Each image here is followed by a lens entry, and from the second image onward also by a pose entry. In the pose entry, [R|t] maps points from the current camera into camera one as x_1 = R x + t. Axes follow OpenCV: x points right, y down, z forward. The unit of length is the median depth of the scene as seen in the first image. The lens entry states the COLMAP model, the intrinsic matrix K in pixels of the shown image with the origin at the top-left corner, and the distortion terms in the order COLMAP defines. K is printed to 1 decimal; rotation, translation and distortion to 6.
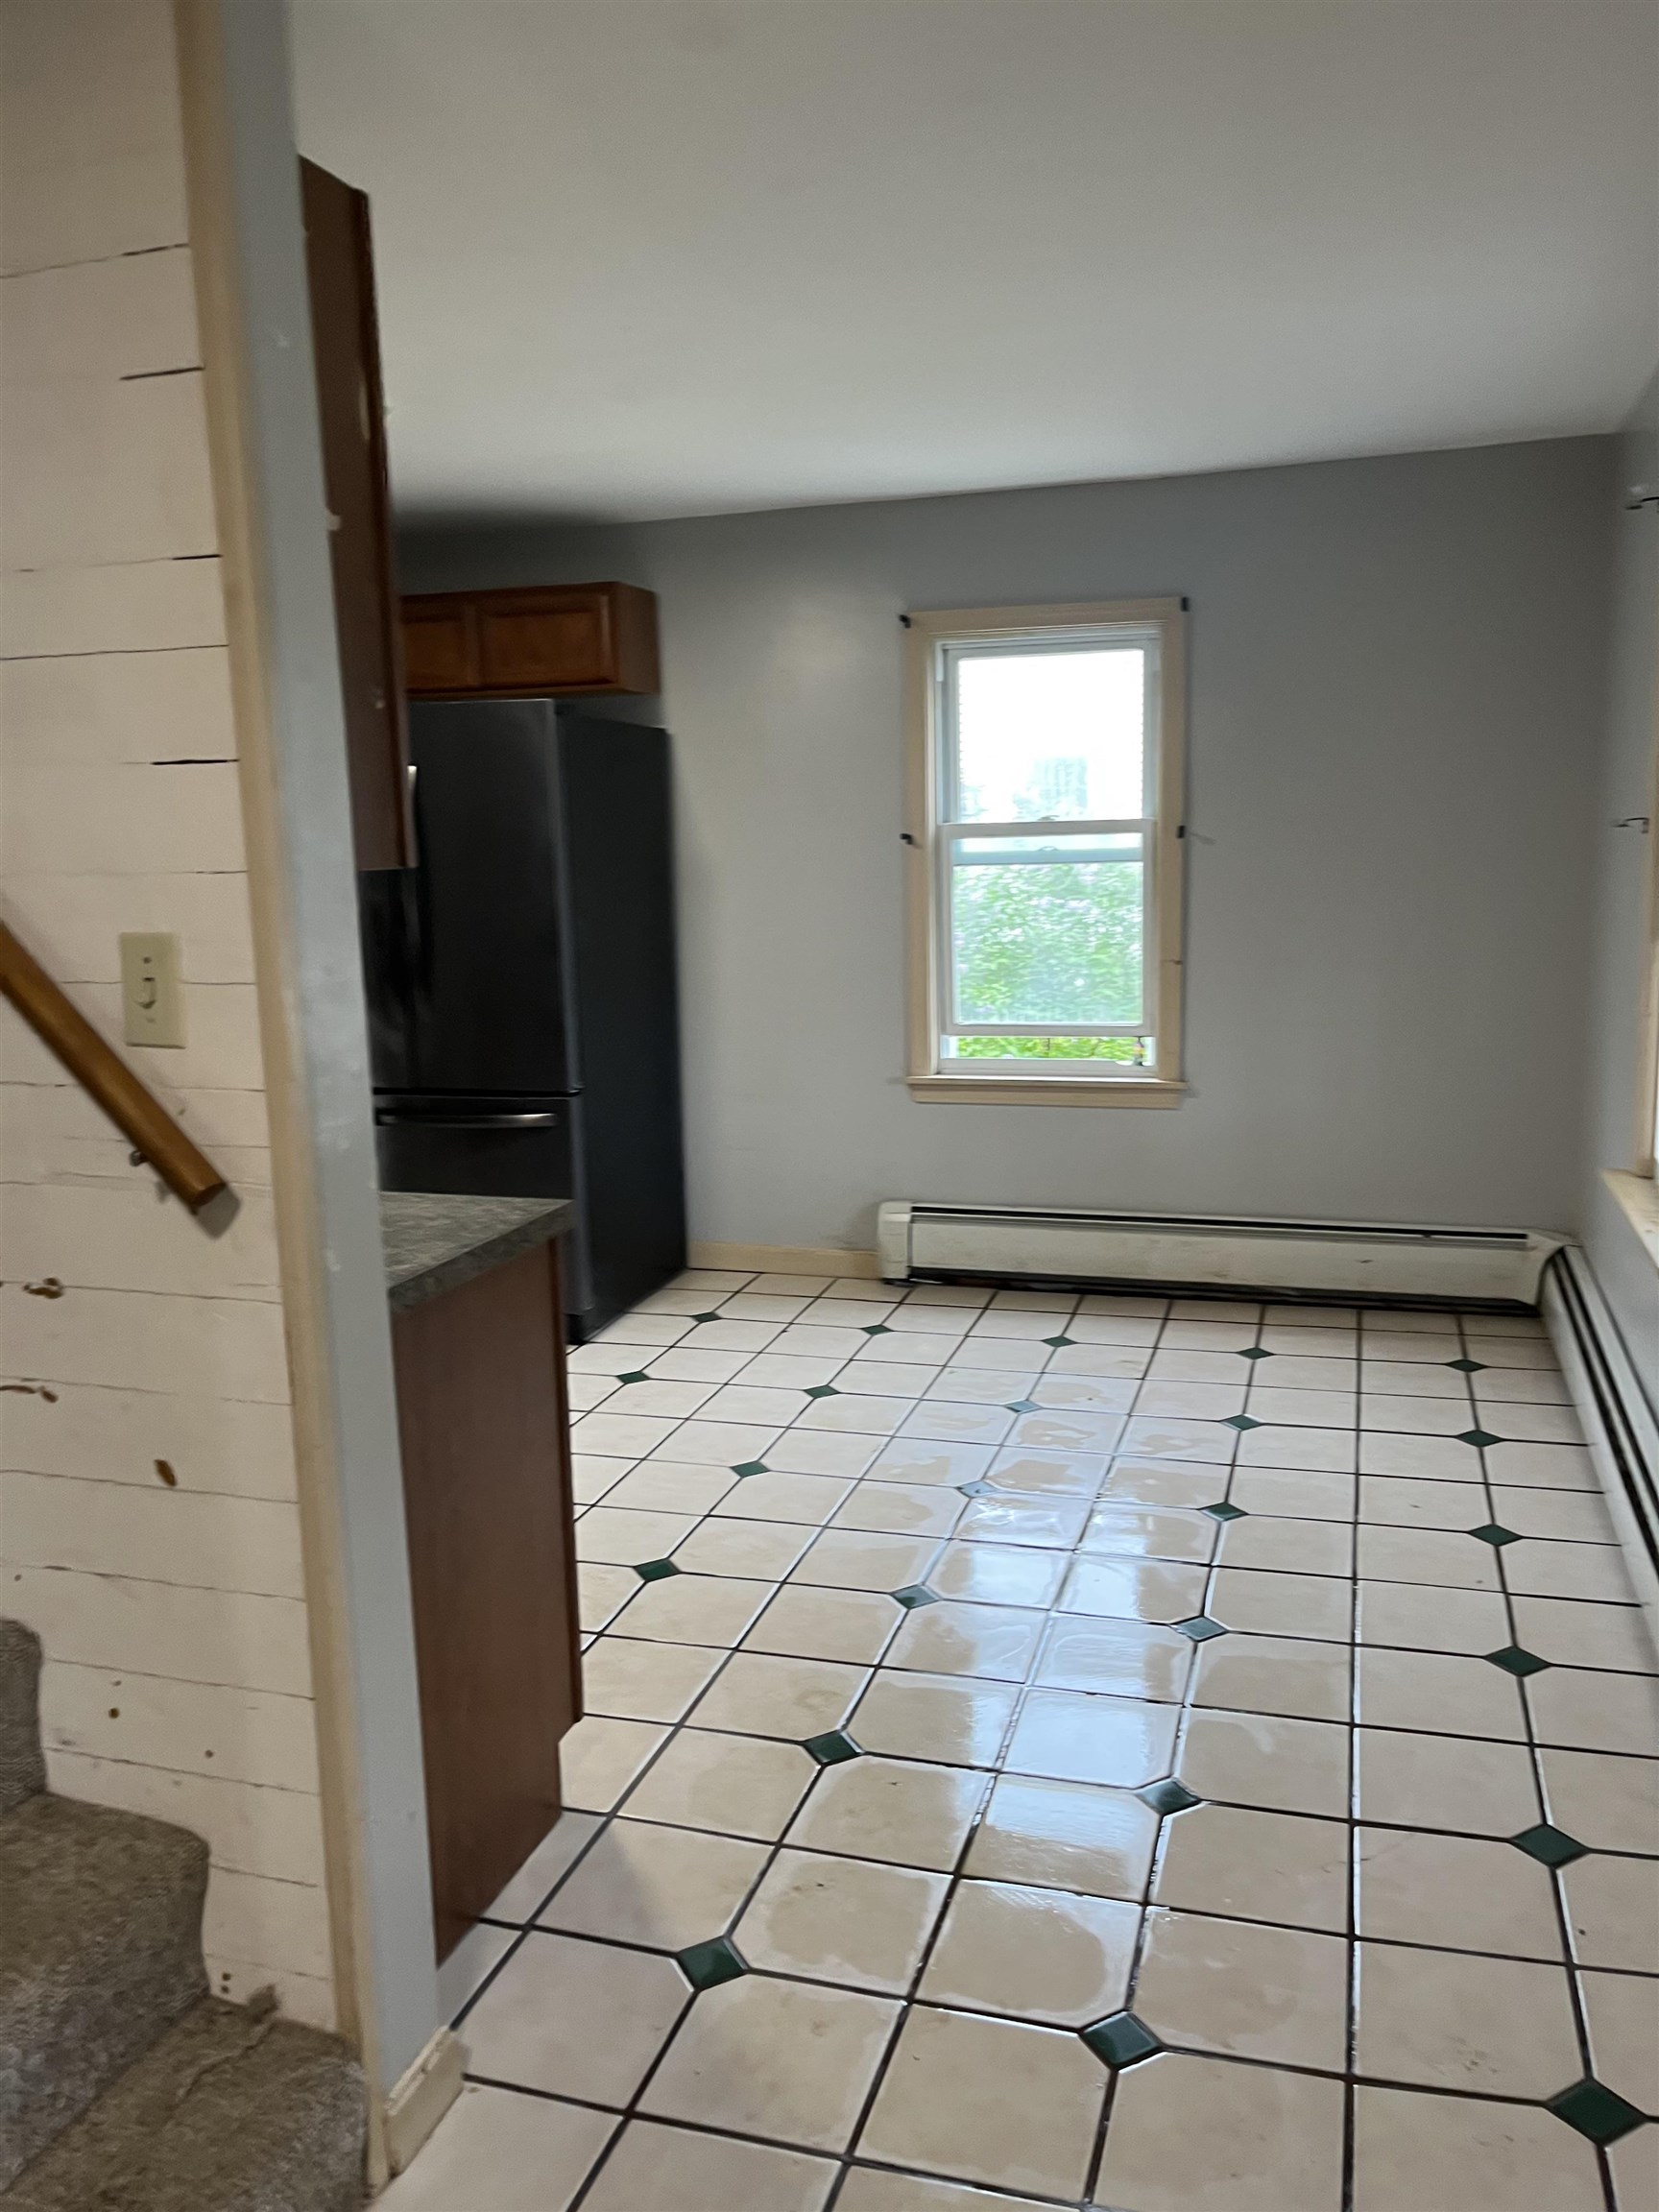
lens RADIAL K [[1673.6, 0, 852.6], [0, 1673.6, 1089.1], [0, 0, 1]] dist [0.055970, -0.081750]
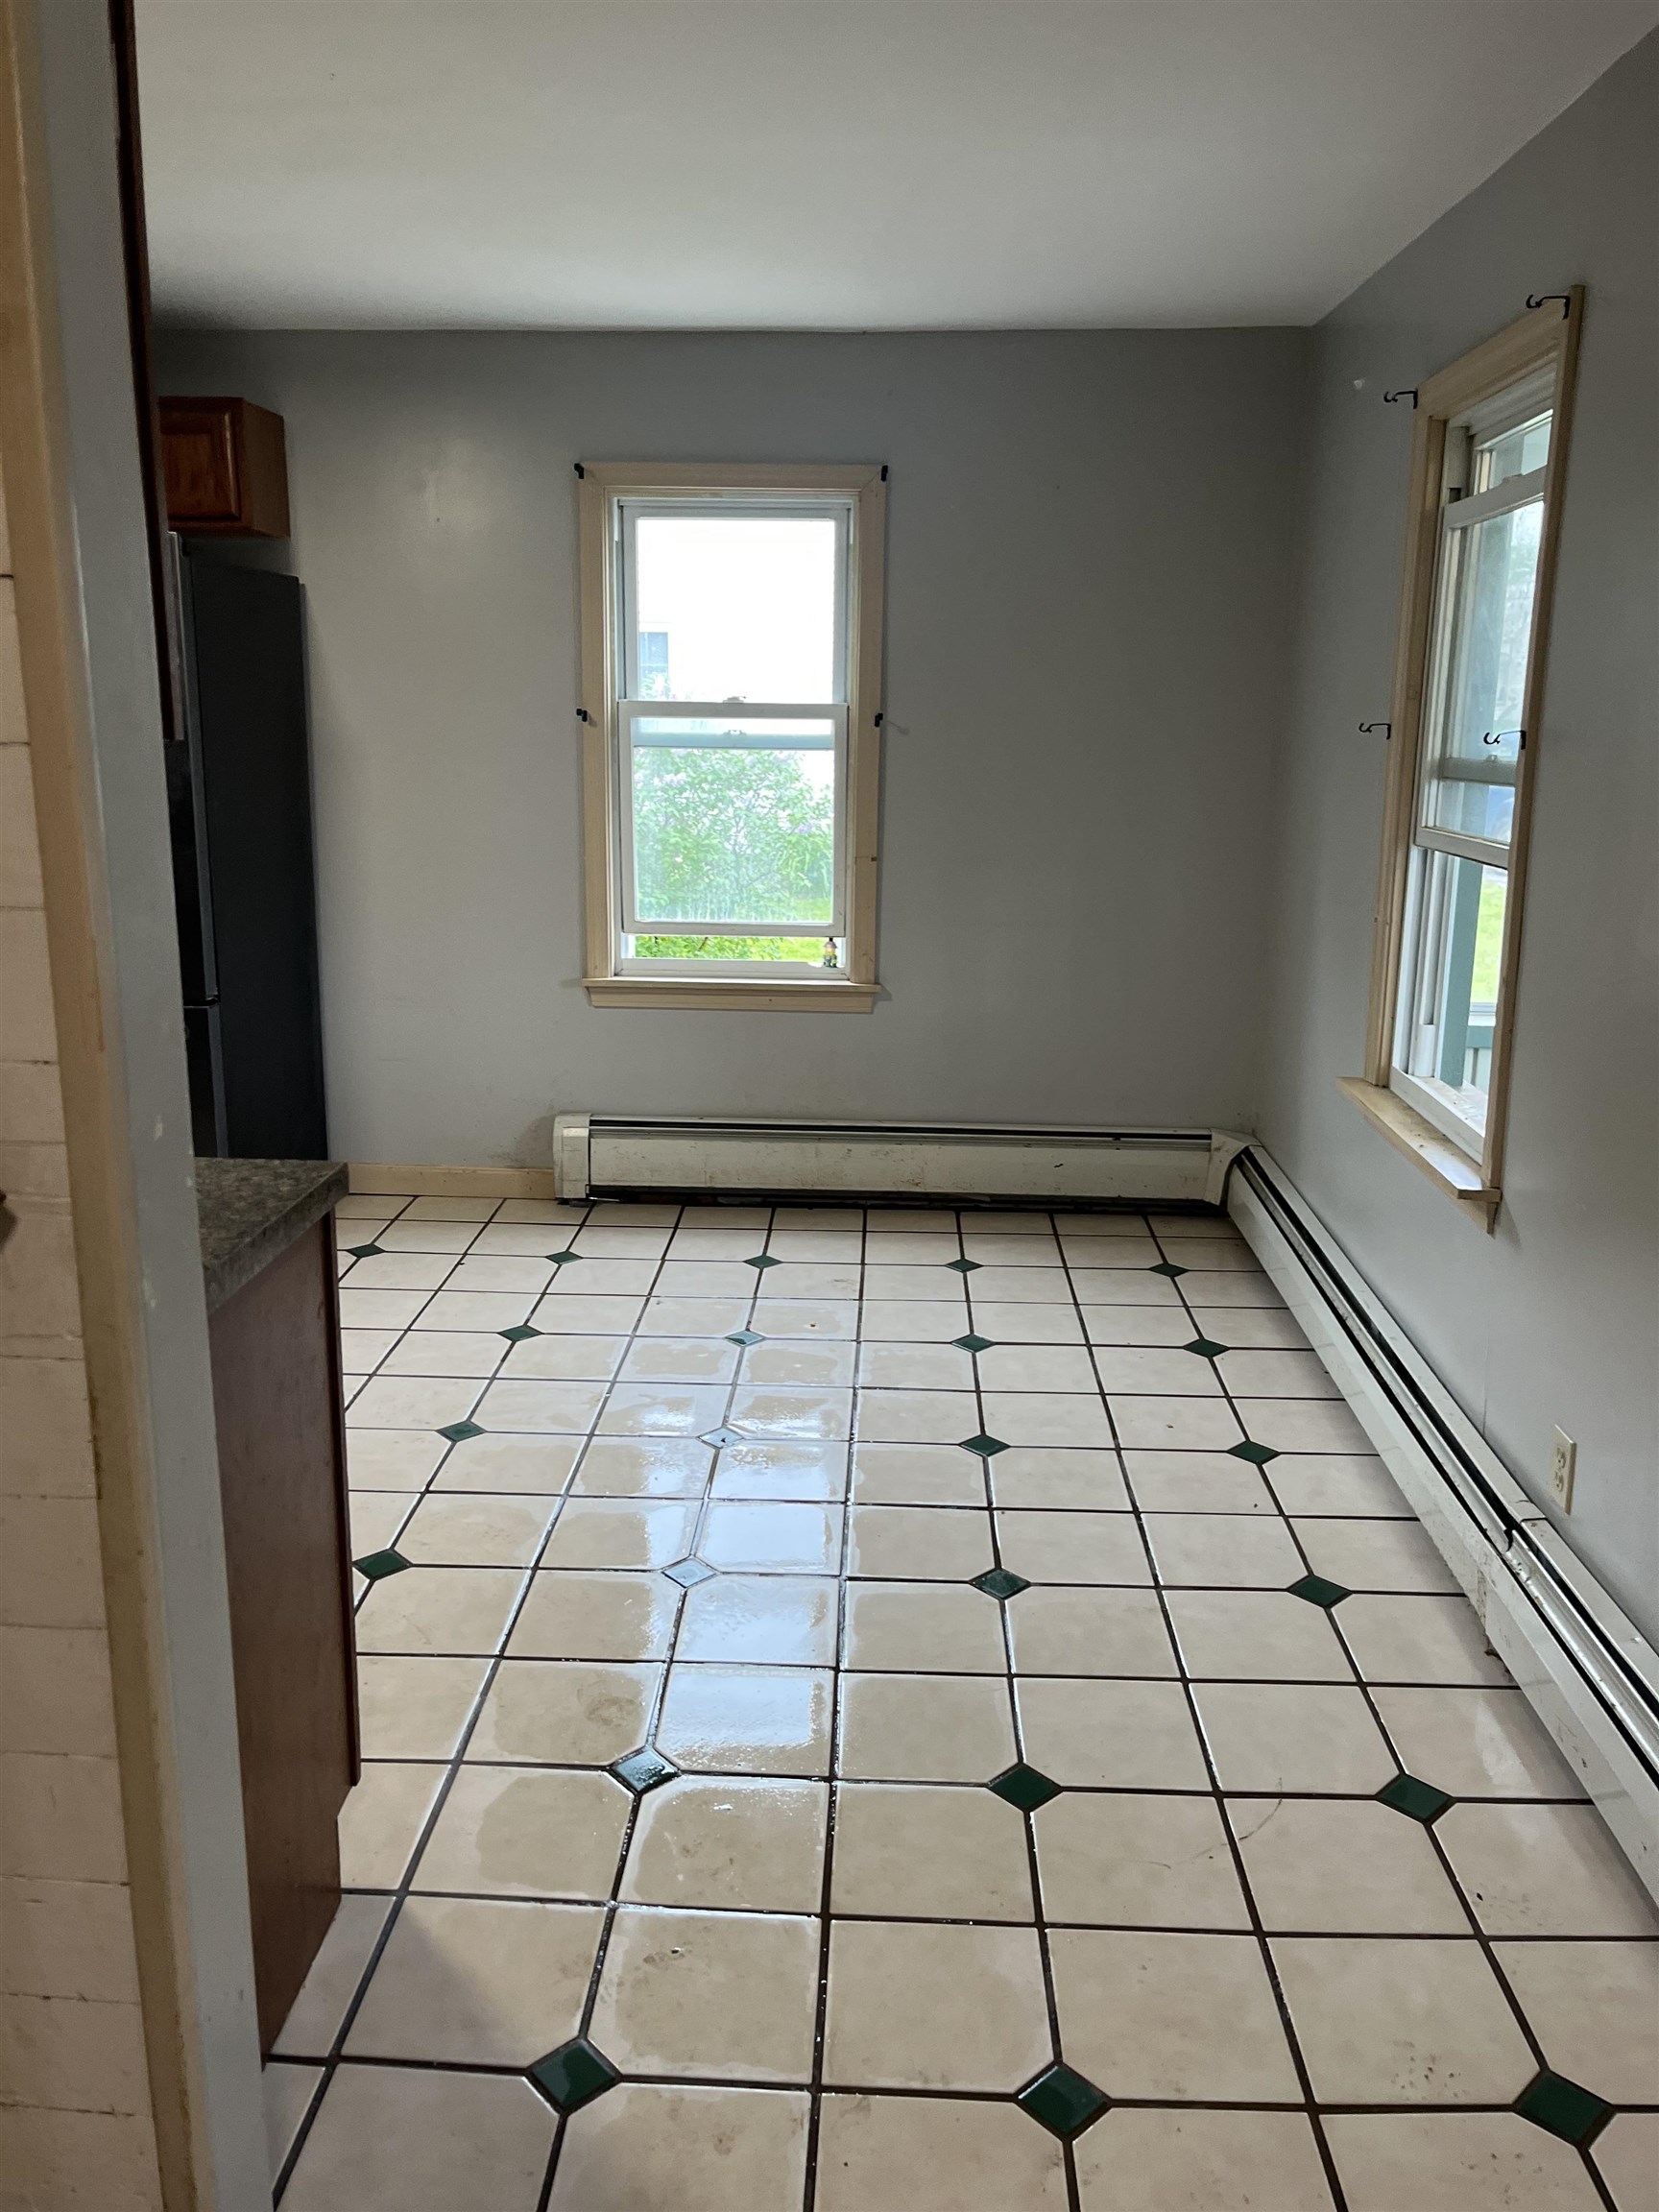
lens RADIAL K [[1673.6, 0, 807.0], [0, 1673.6, 1063.1], [0, 0, 1]] dist [0.055970, -0.081750]
pose [[0.970807, -0.015224, 0.239377, -0.073013], [0.002082, 0.998481, 0.055058, -0.012233], [-0.239852, -0.052953, 0.969364, 0.084492]]
